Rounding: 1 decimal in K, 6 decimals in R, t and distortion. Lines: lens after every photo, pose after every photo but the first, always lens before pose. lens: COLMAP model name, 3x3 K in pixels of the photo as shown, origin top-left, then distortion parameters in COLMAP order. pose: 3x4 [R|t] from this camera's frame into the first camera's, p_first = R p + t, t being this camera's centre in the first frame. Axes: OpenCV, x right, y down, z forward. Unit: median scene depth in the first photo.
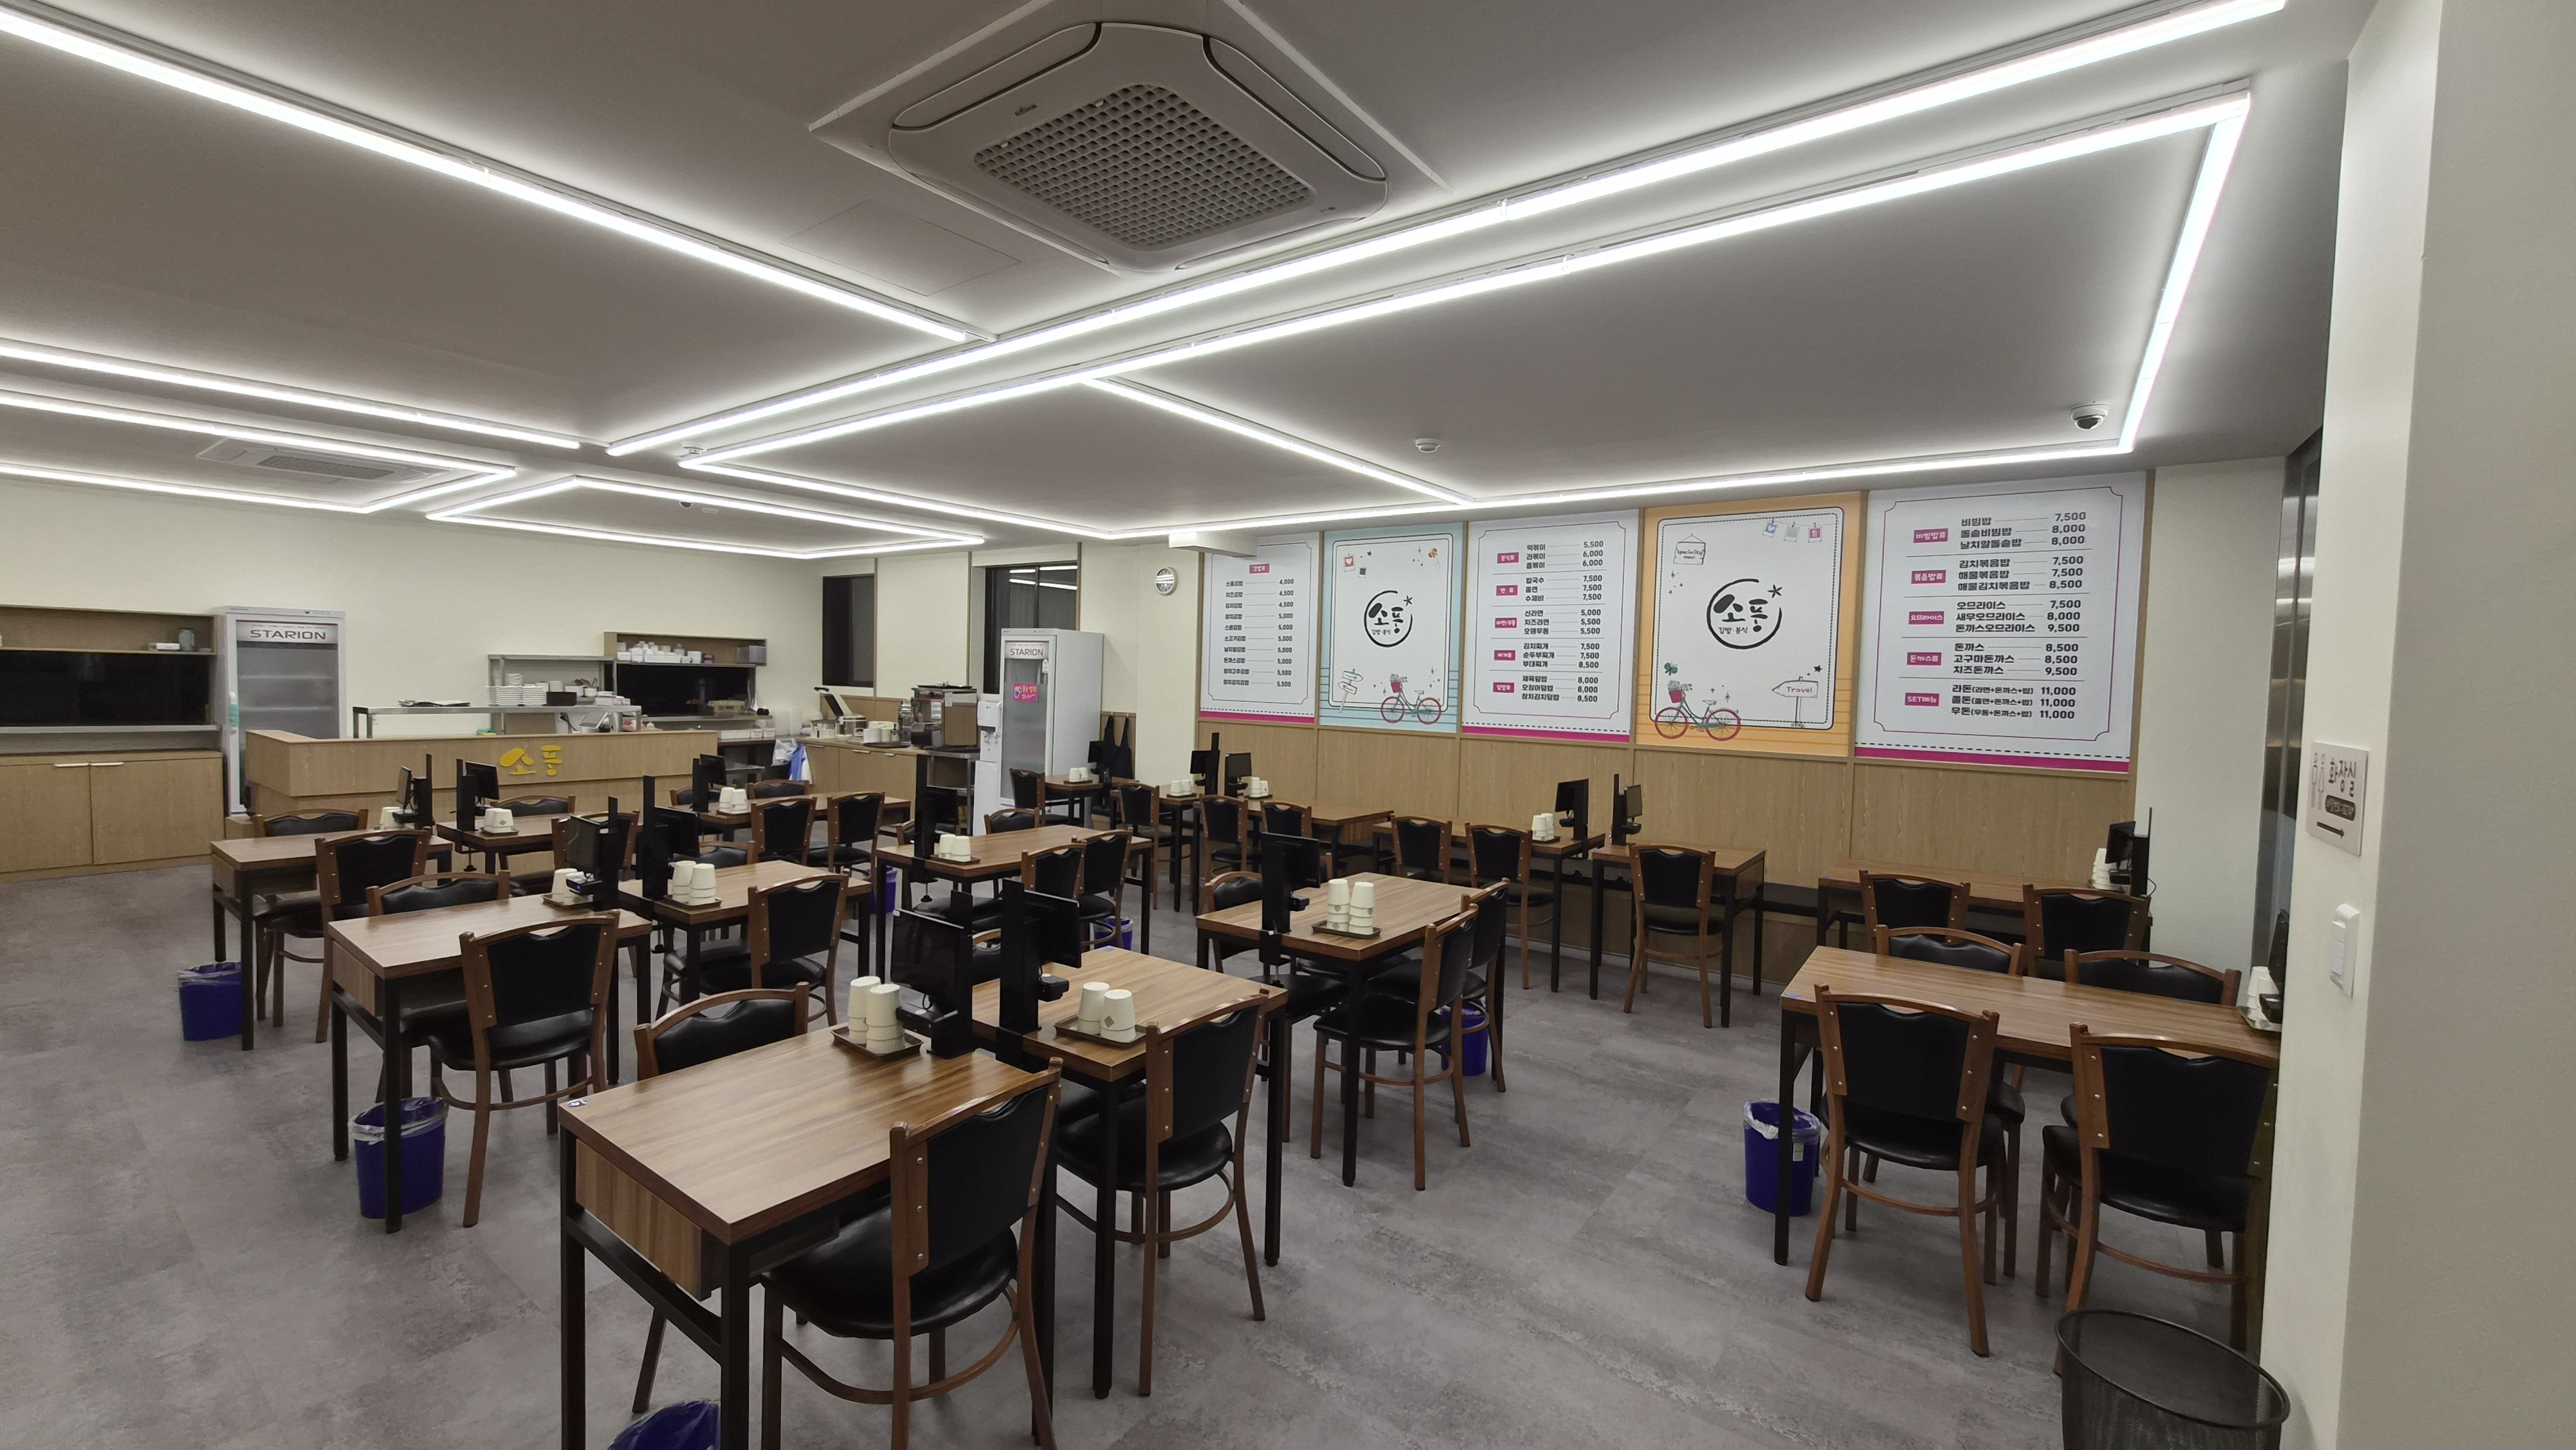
lens RADIAL K [[1020.5, 0, 1273.5], [0, 1020.5, 708.0], [0, 0, 1]] dist [0.000958, 0.000741]
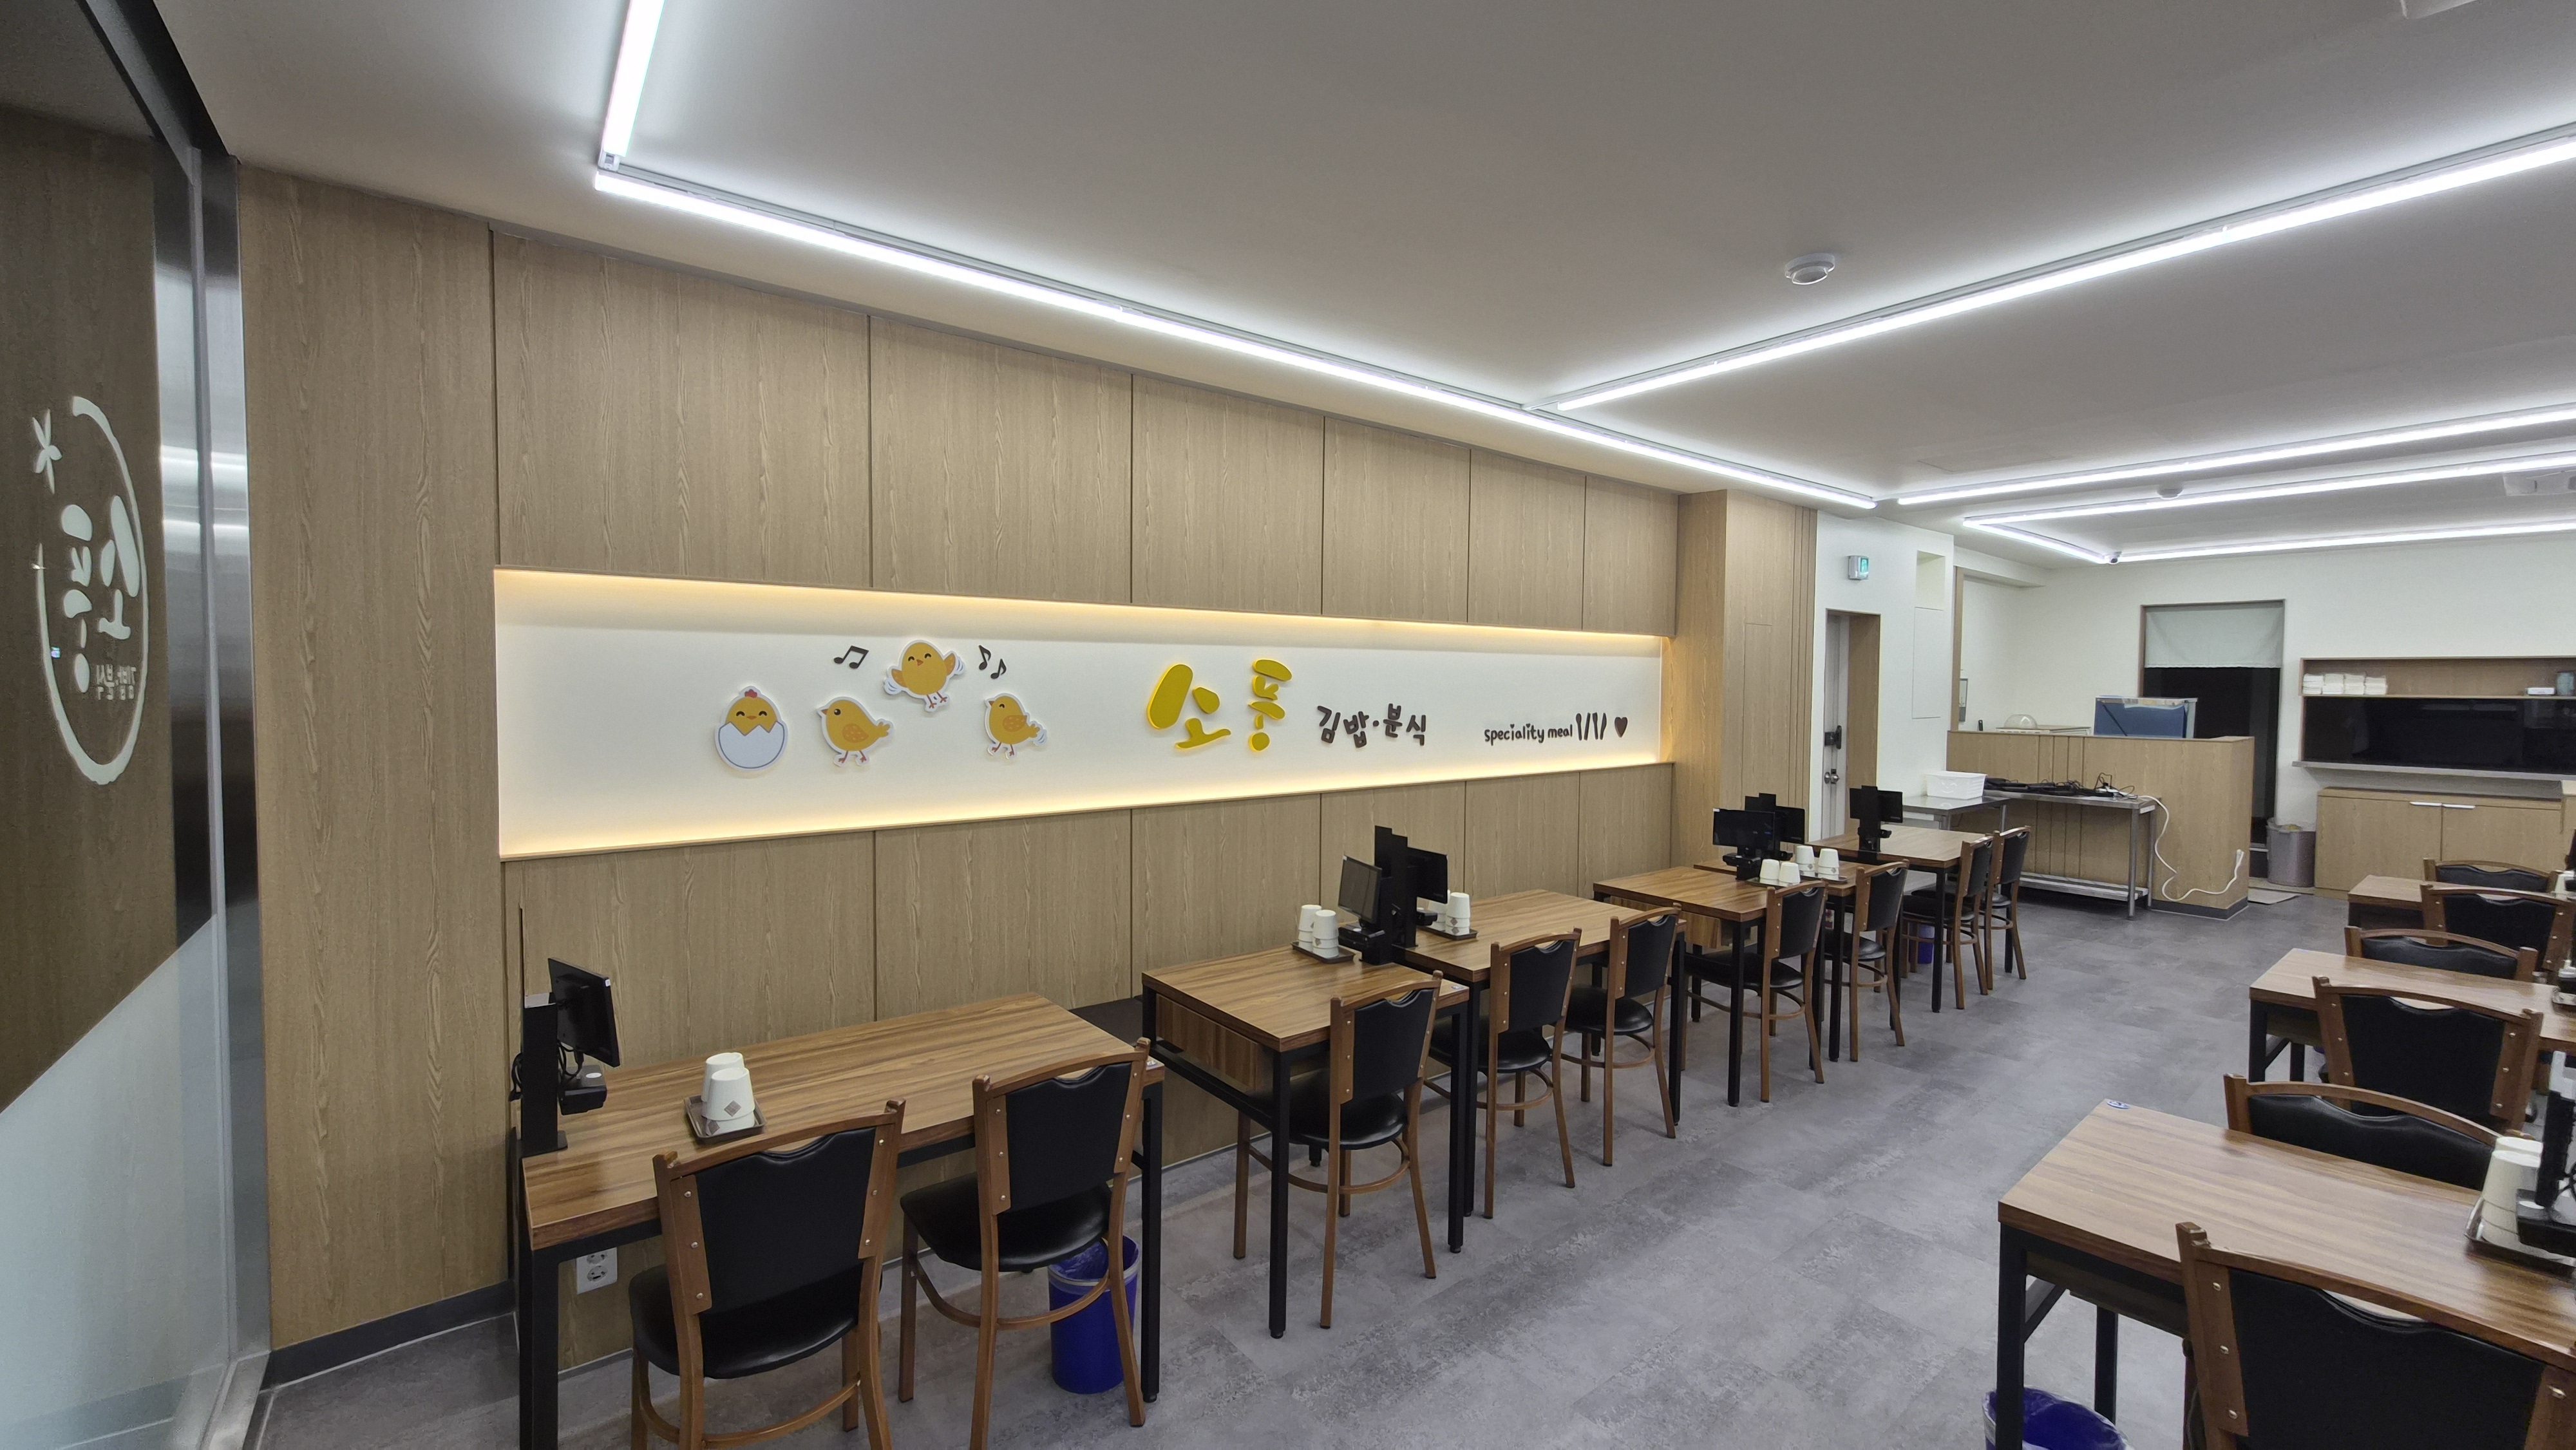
lens RADIAL K [[1020.5, 0, 1277.6], [0, 1020.5, 721.8], [0, 0, 1]] dist [0.000958, 0.000741]
pose [[-0.254106, 0.006420, -0.967155, 0.143473], [-0.041228, 0.998997, 0.017463, 0.000774], [0.966297, 0.044311, -0.253587, 0.101530]]
